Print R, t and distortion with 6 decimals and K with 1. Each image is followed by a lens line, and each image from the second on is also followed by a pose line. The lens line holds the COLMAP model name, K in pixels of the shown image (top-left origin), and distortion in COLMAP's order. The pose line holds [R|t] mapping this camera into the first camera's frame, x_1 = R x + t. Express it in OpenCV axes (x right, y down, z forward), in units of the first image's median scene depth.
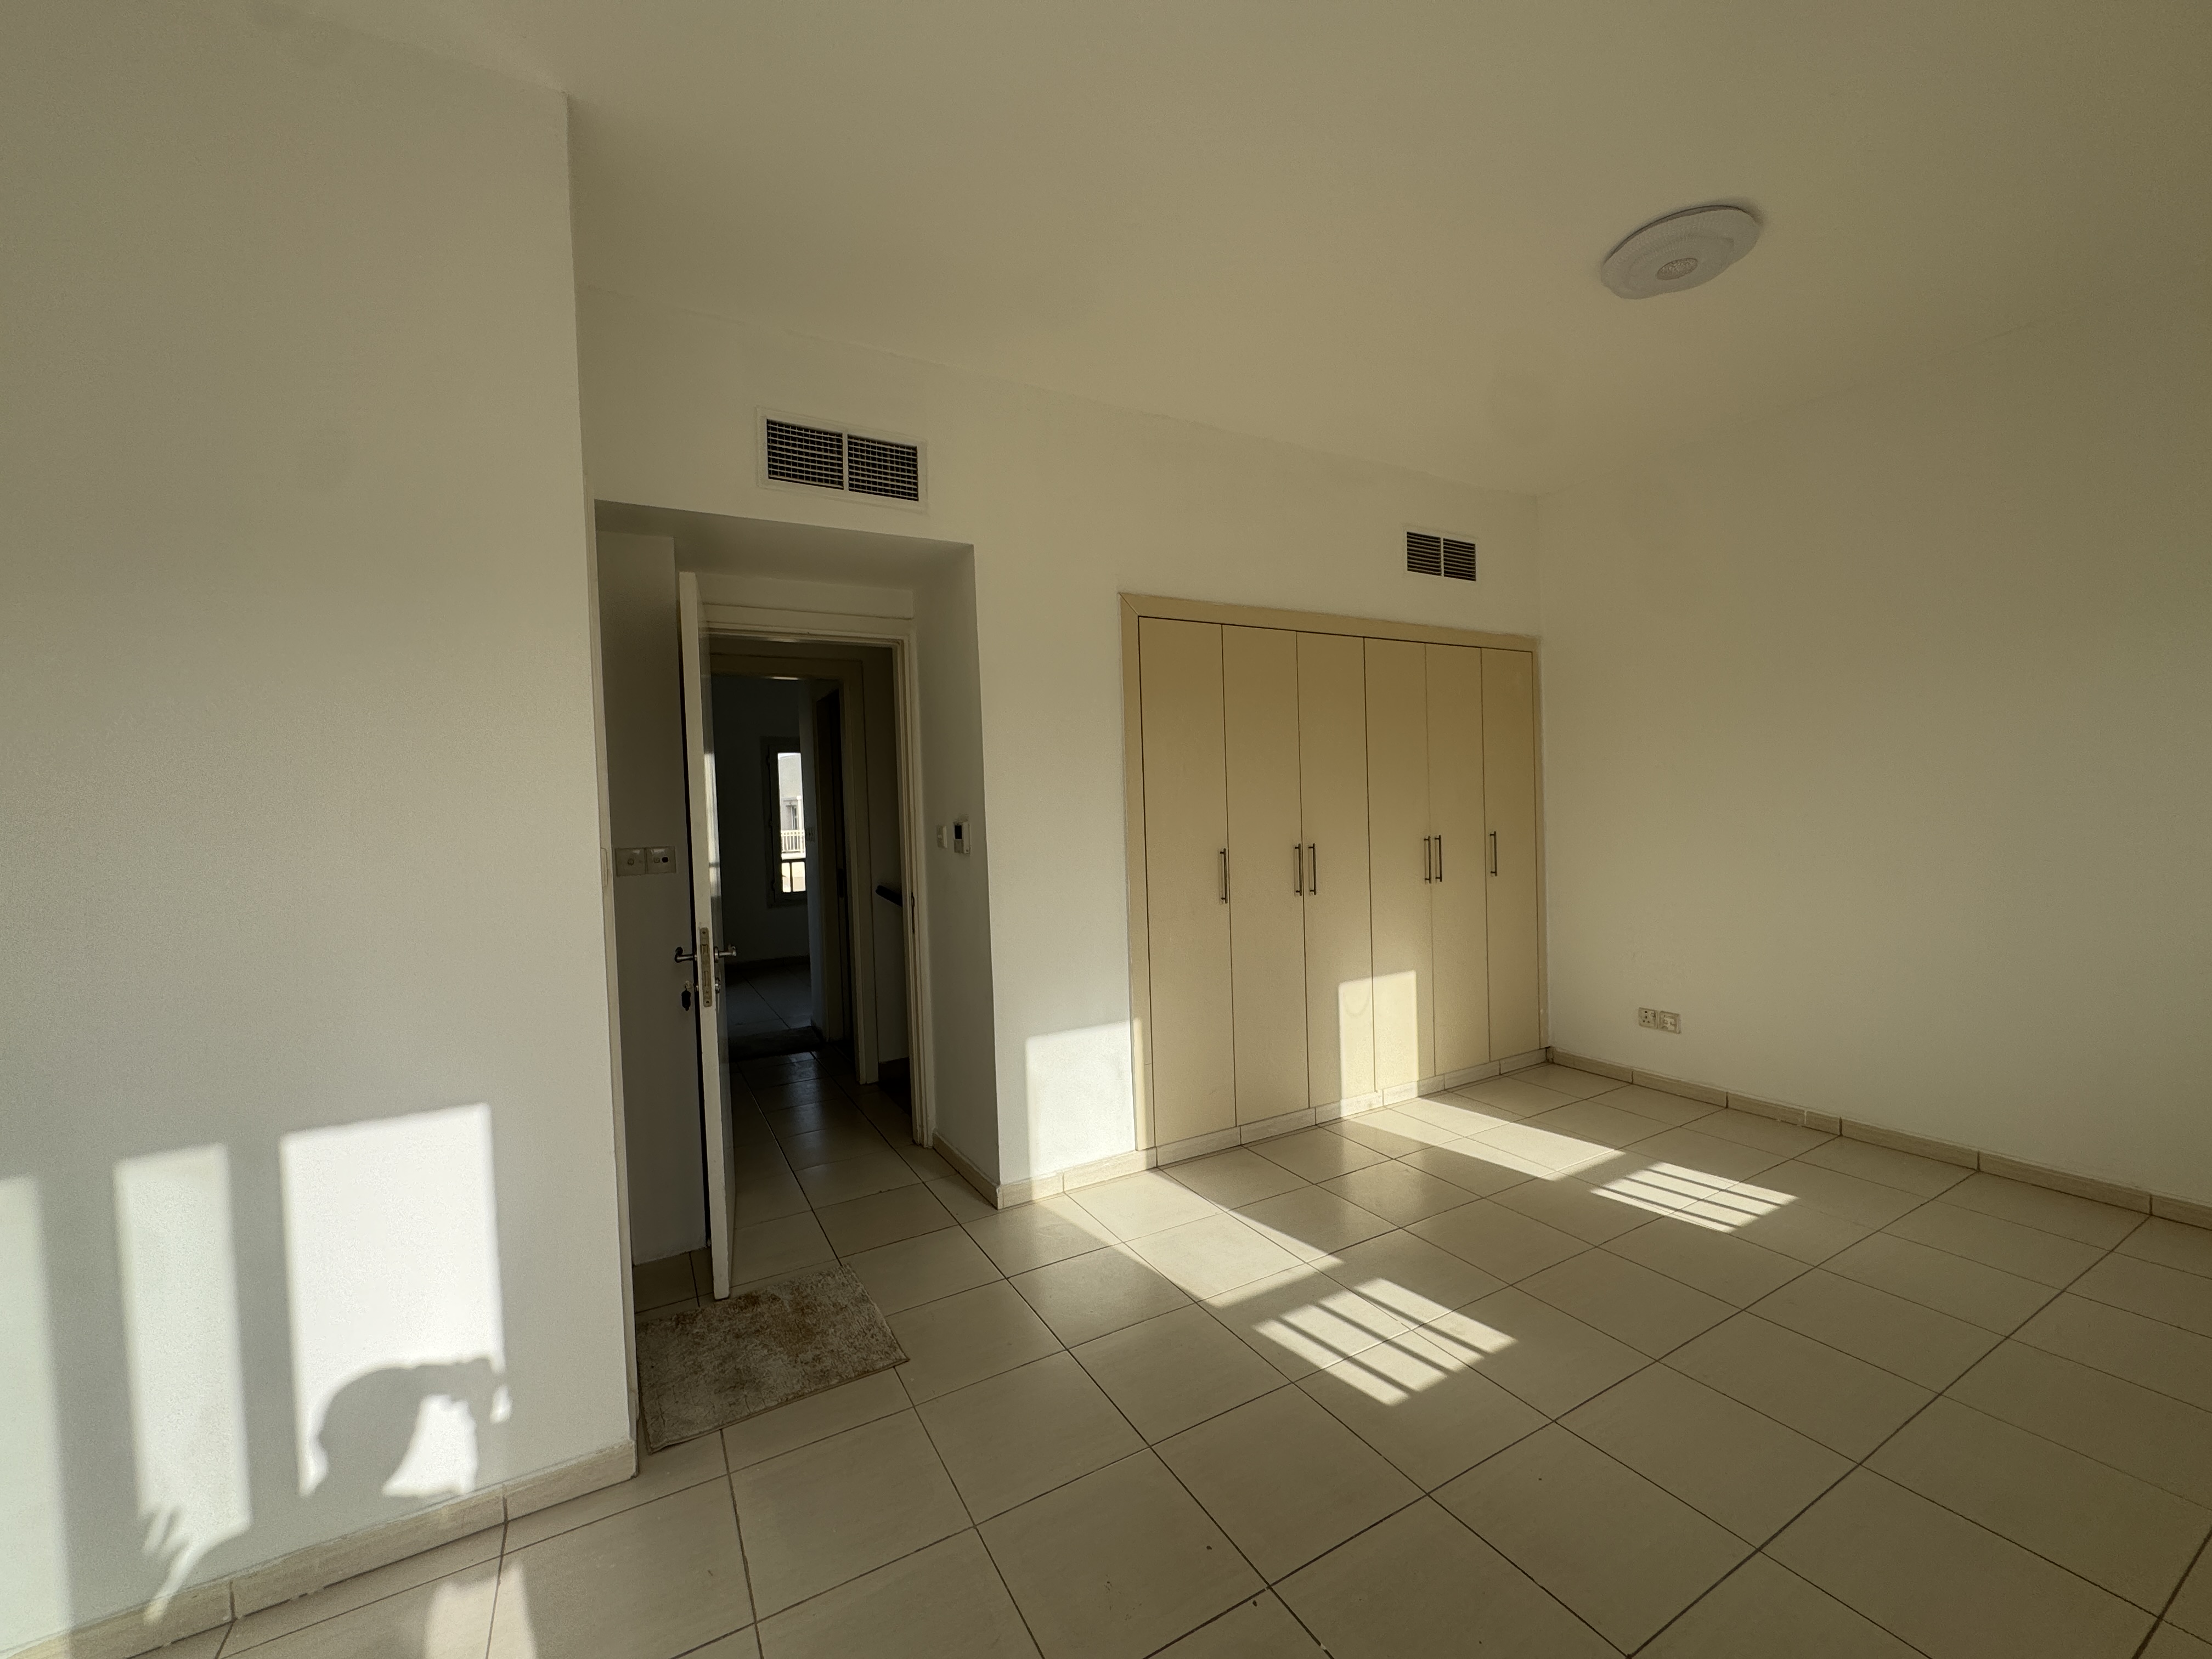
lens RADIAL K [[882.0, 0, 1103.1], [0, 882.0, 836.4], [0, 0, 1]] dist [0.000381, 0.000118]
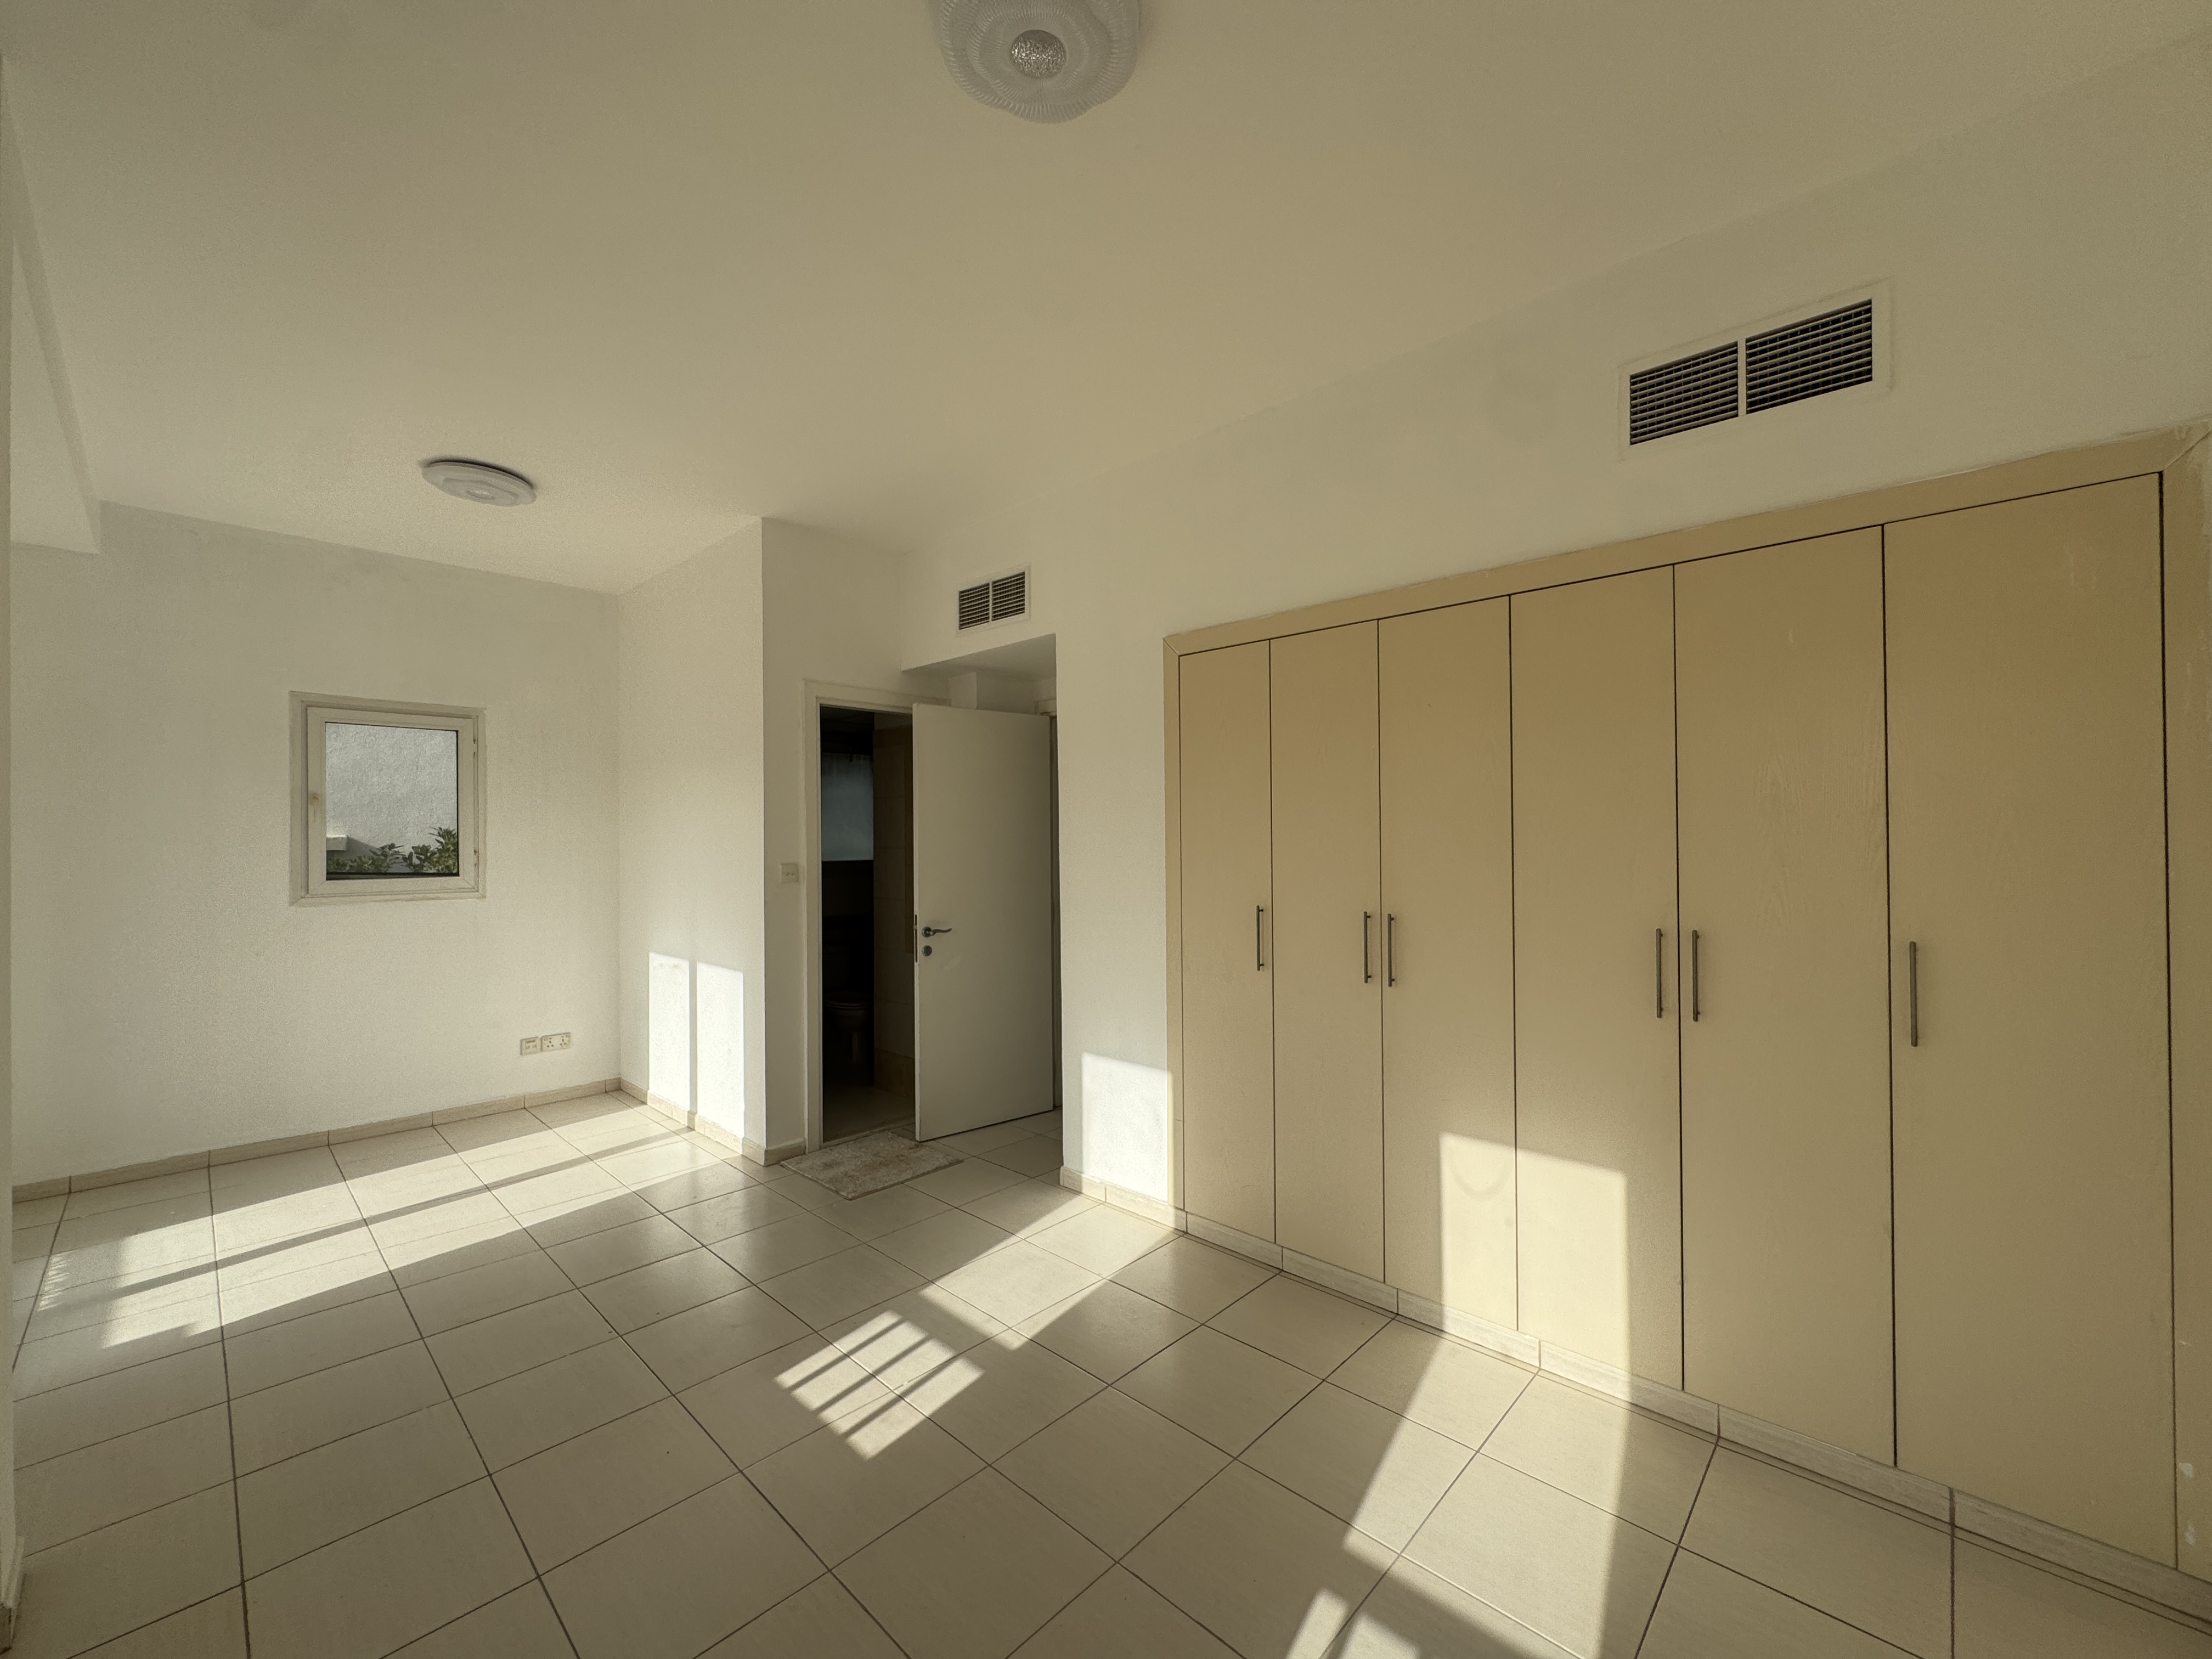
lens RADIAL K [[882.0, 0, 1094.3], [0, 882.0, 831.1], [0, 0, 1]] dist [0.000381, 0.000118]
pose [[0.292683, 0.031967, -0.955675, 0.966352], [-0.016375, 0.999462, 0.028416, -0.087369], [0.956069, 0.007333, 0.293049, 0.647582]]
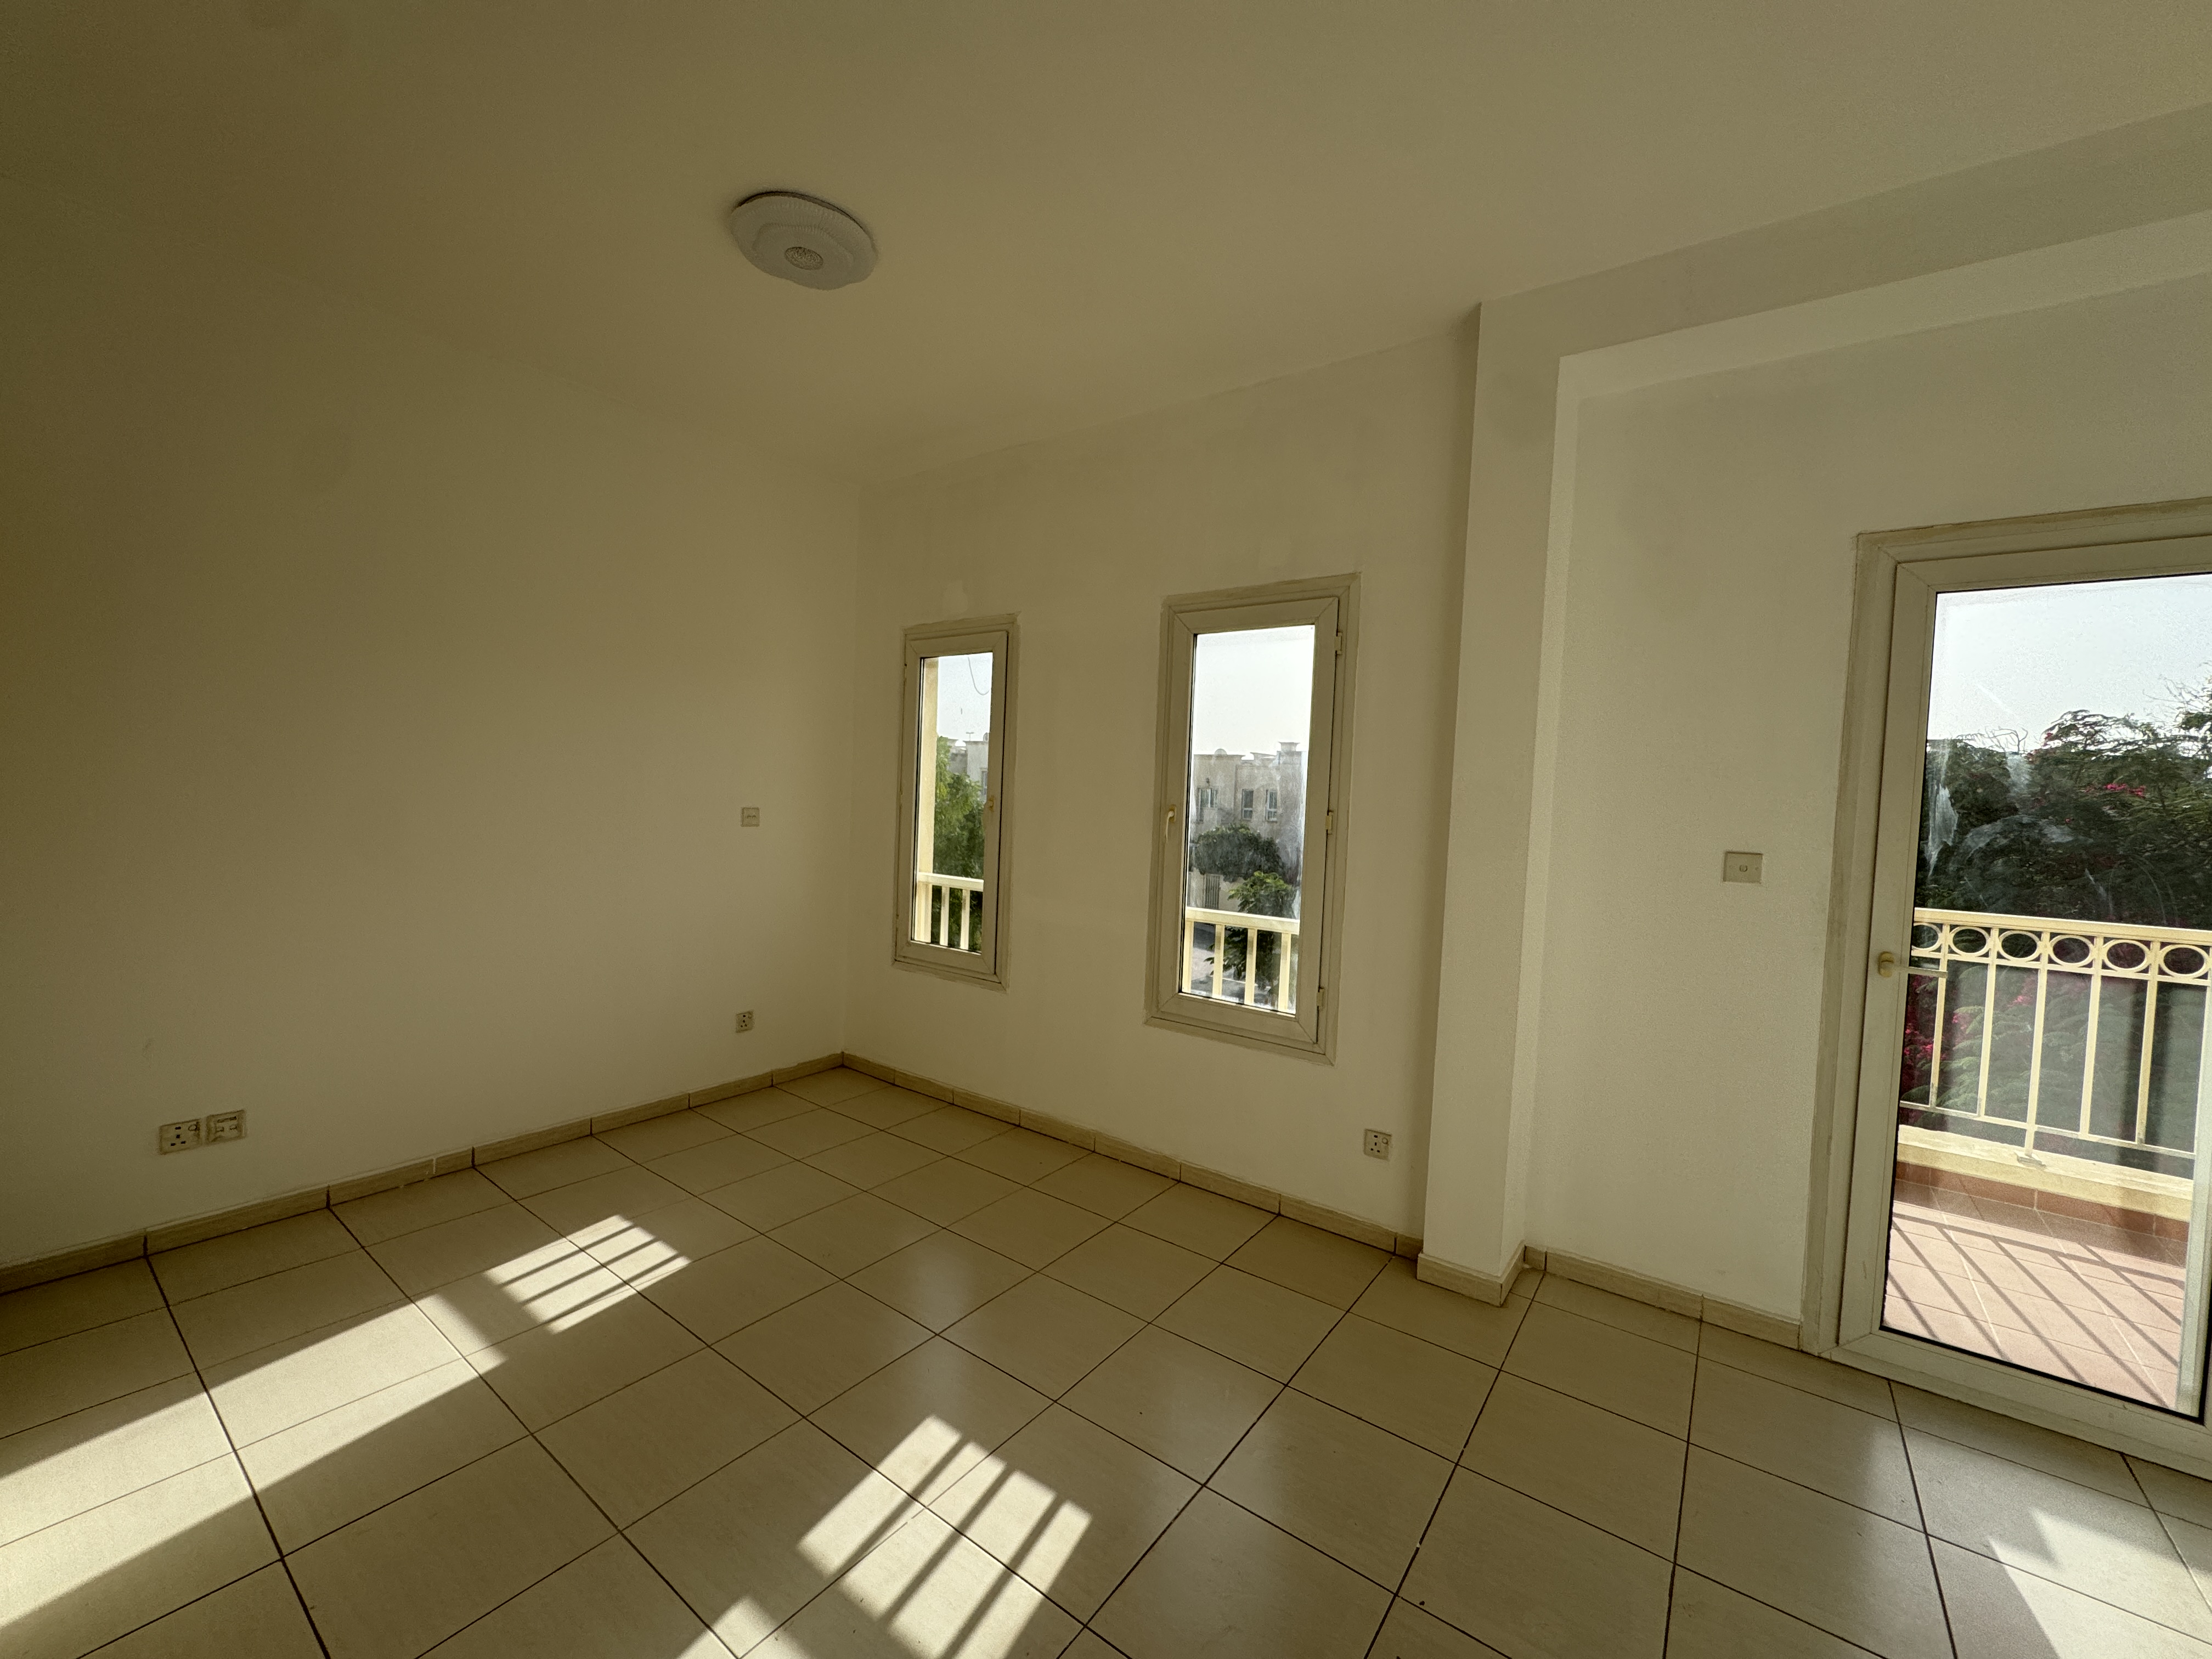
lens RADIAL K [[882.0, 0, 1094.6], [0, 882.0, 823.7], [0, 0, 1]] dist [0.000381, 0.000118]
pose [[-0.413290, -0.015530, 0.910467, -0.286386], [0.001323, 0.999843, 0.017655, -0.037570], [-0.910598, 0.008501, -0.413205, 0.829902]]
